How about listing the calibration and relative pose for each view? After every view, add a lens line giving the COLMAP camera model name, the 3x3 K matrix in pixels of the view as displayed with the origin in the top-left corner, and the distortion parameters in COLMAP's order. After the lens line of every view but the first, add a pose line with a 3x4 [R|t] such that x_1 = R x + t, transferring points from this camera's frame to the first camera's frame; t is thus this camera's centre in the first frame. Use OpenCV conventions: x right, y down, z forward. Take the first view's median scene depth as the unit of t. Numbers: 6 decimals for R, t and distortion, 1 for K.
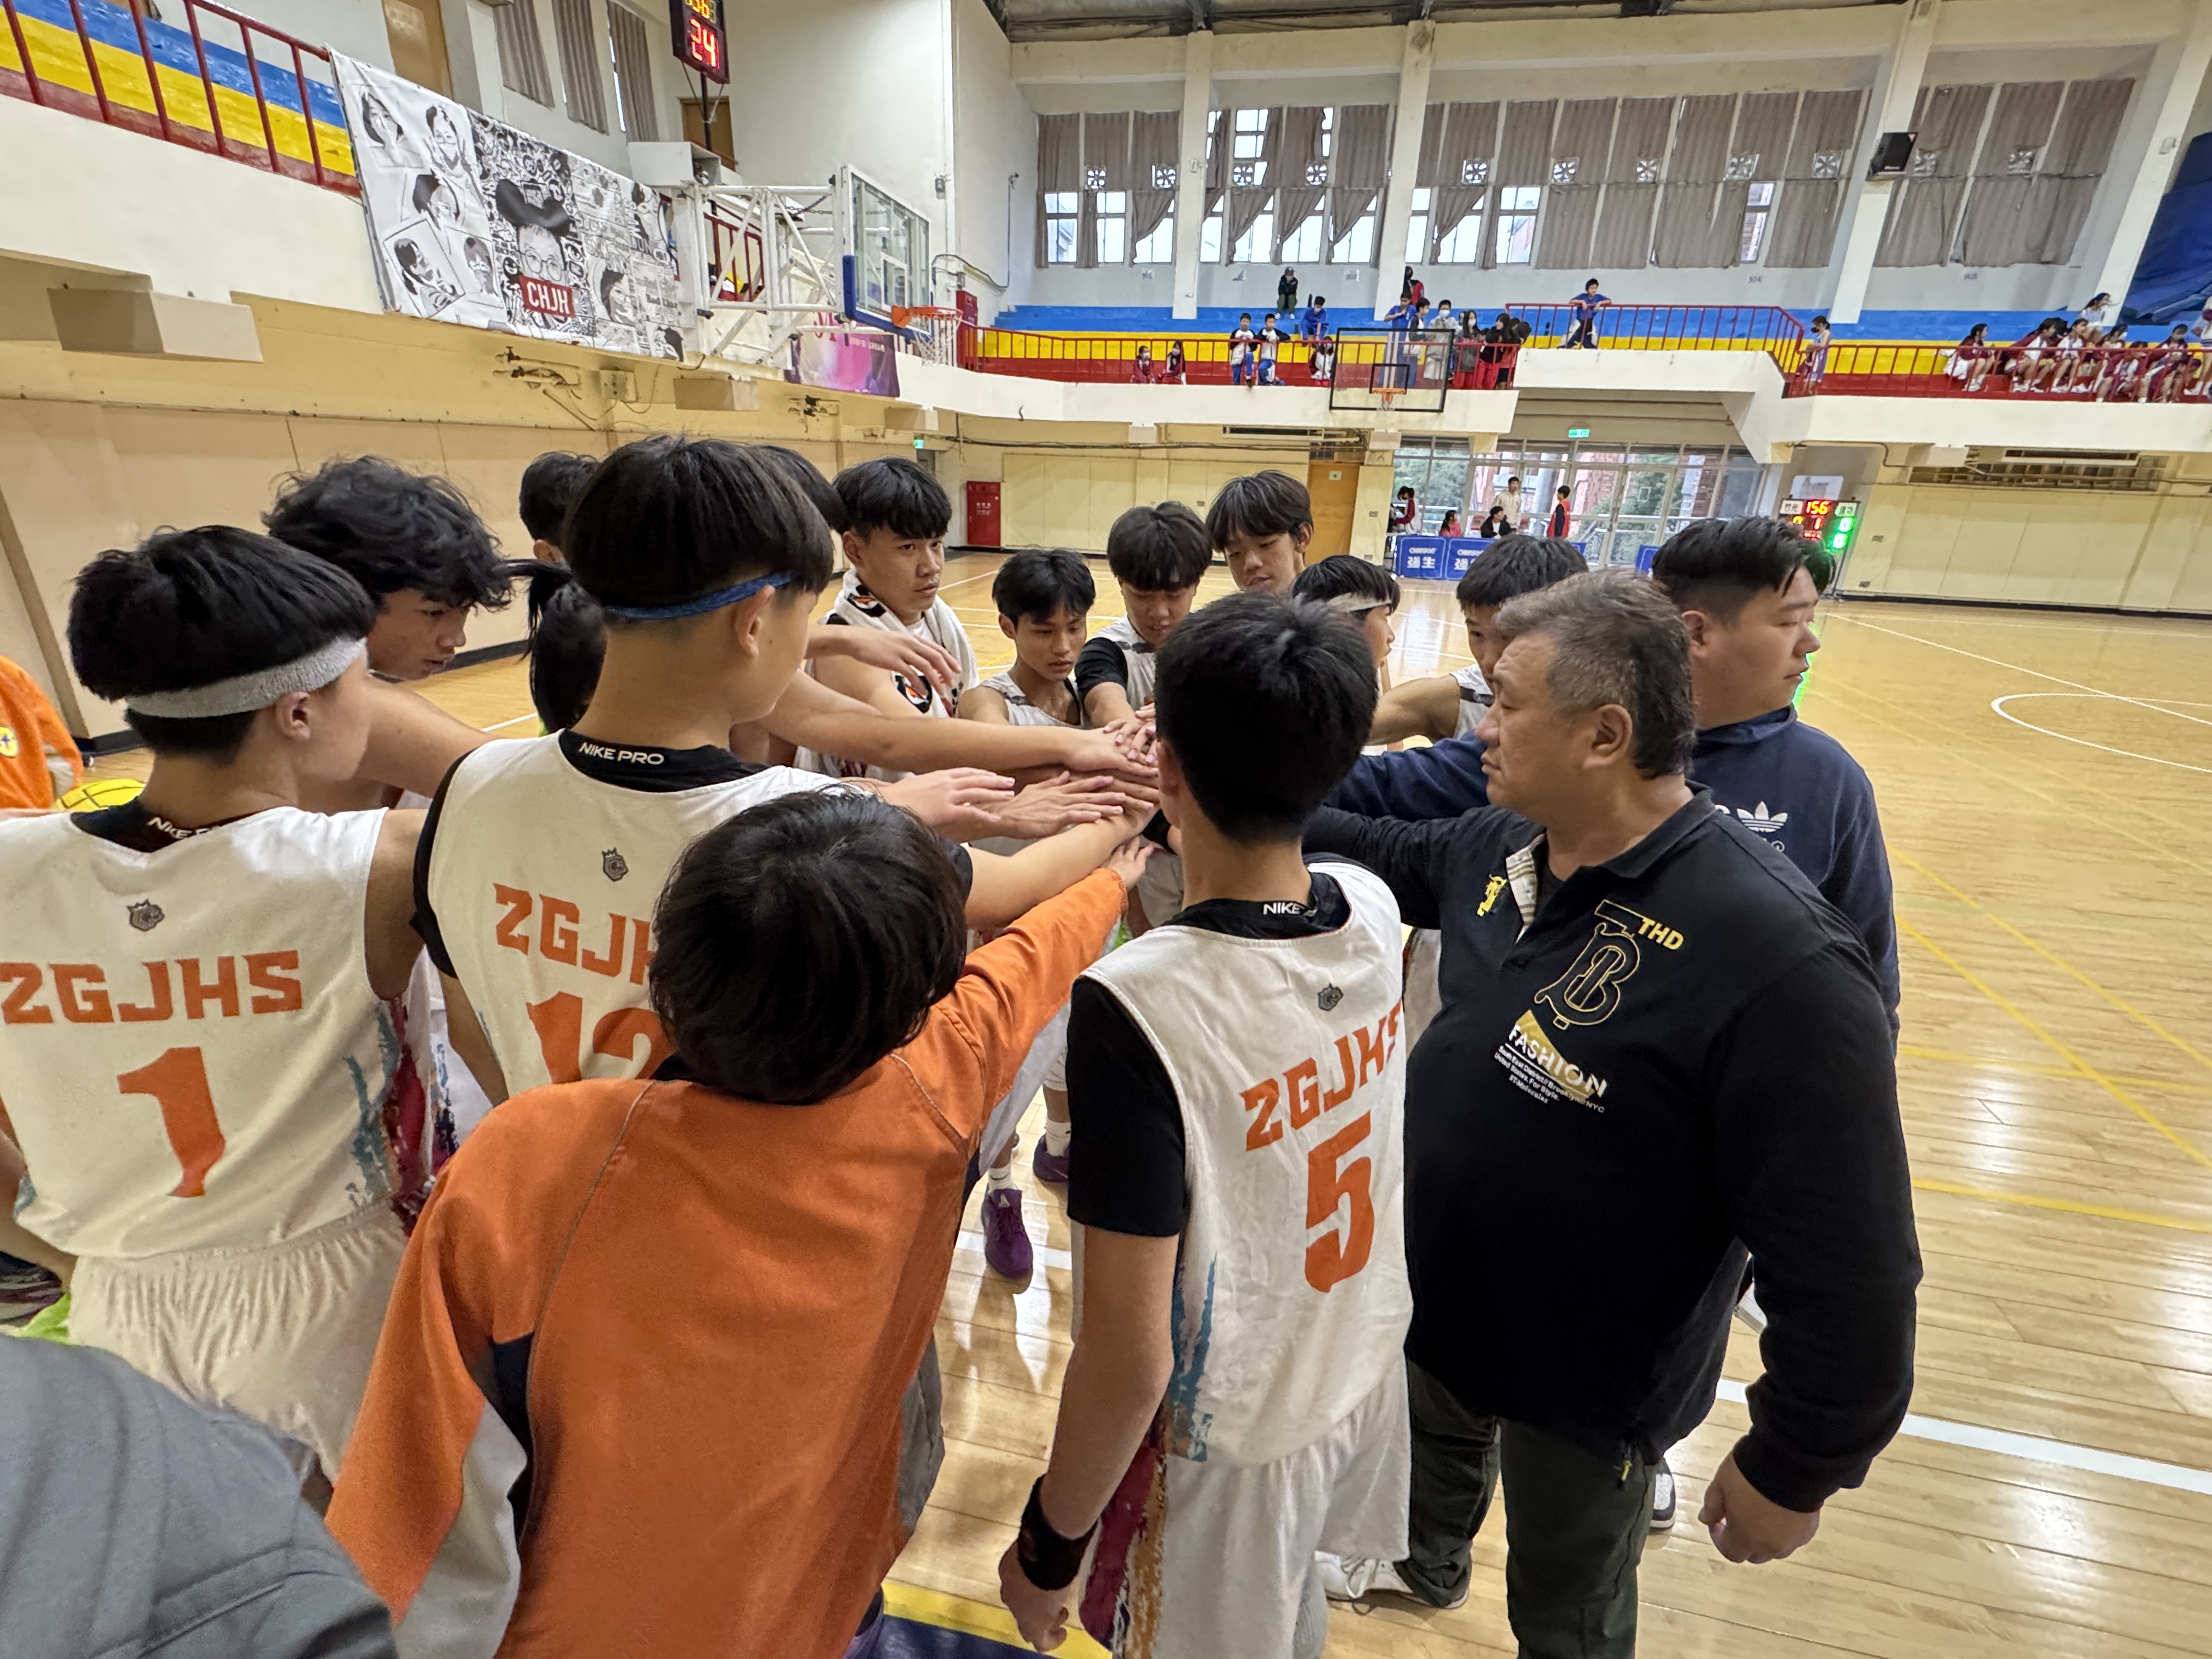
lens RADIAL K [[965.4, 0, 1098.6], [0, 965.4, 842.4], [0, 0, 1]] dist [-0.000338, -0.002489]
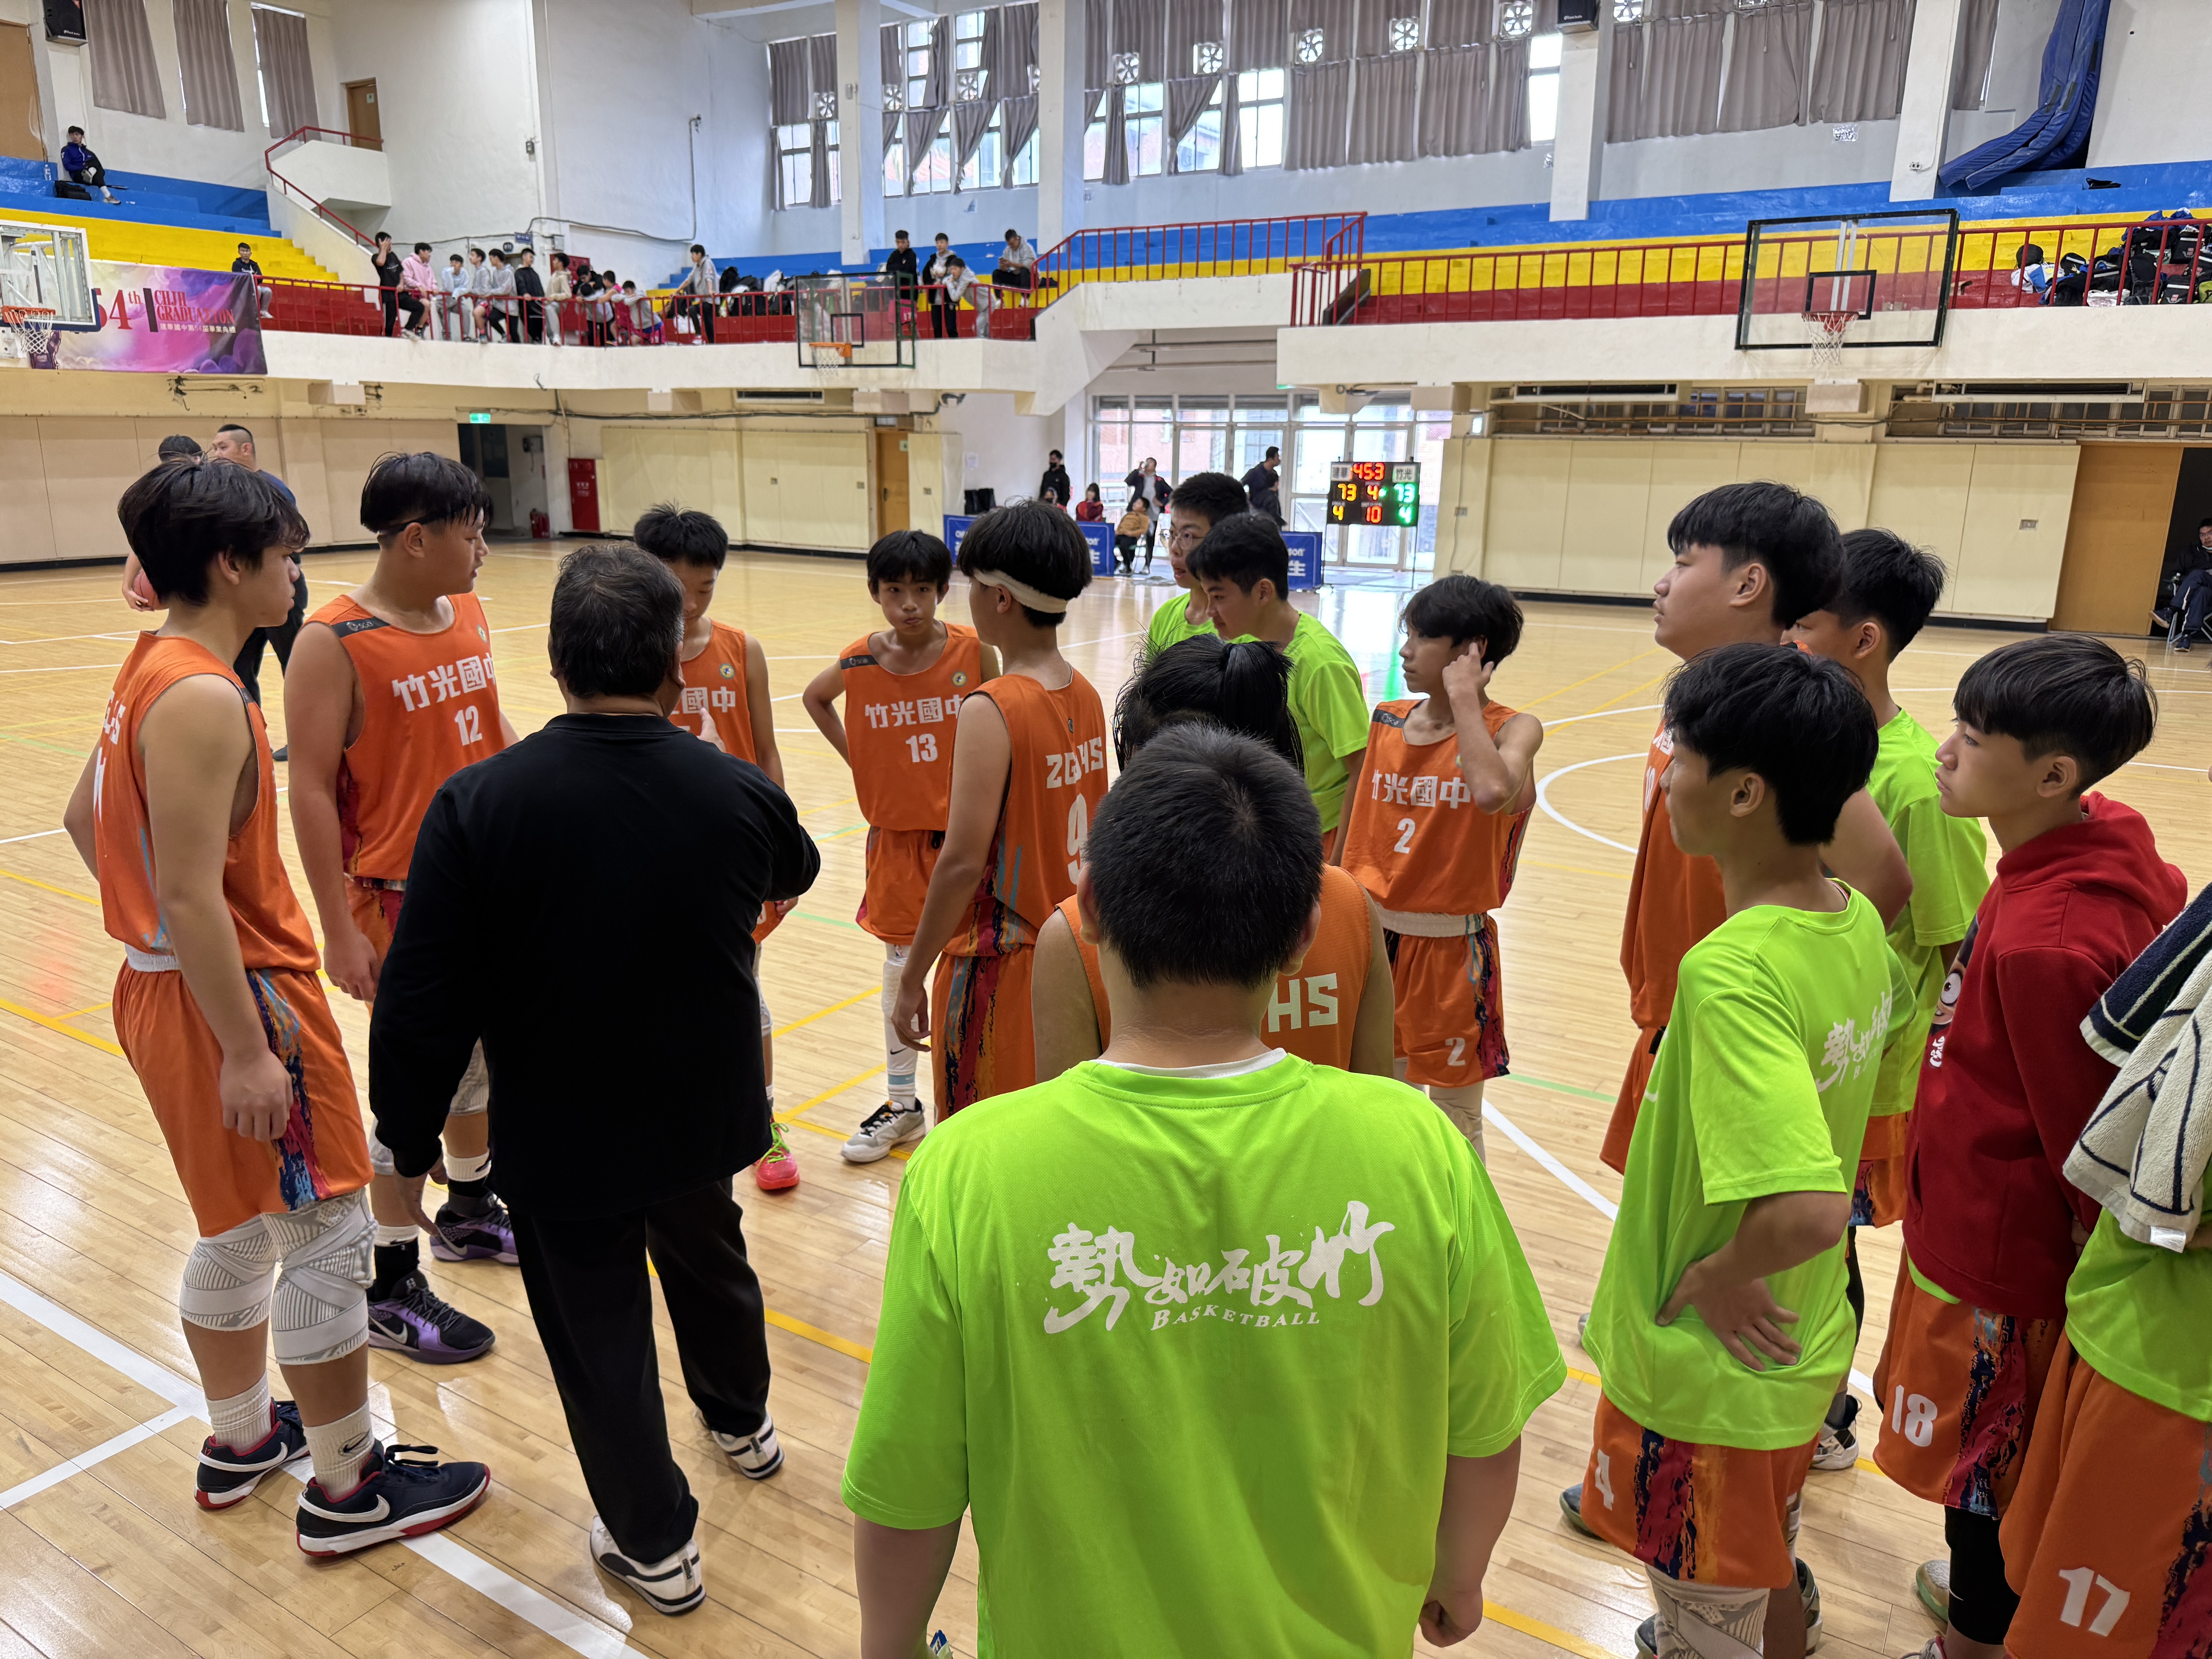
lens RADIAL K [[1556.1, 0, 1046.4], [0, 1556.1, 857.6], [0, 0, 1]] dist [0.019729, -0.013977]
pose [[0.939087, 0.068921, -0.336699, 0.701990], [-0.108424, 0.989068, -0.099947, 0.067929], [0.326130, 0.130365, 0.936293, -0.117421]]
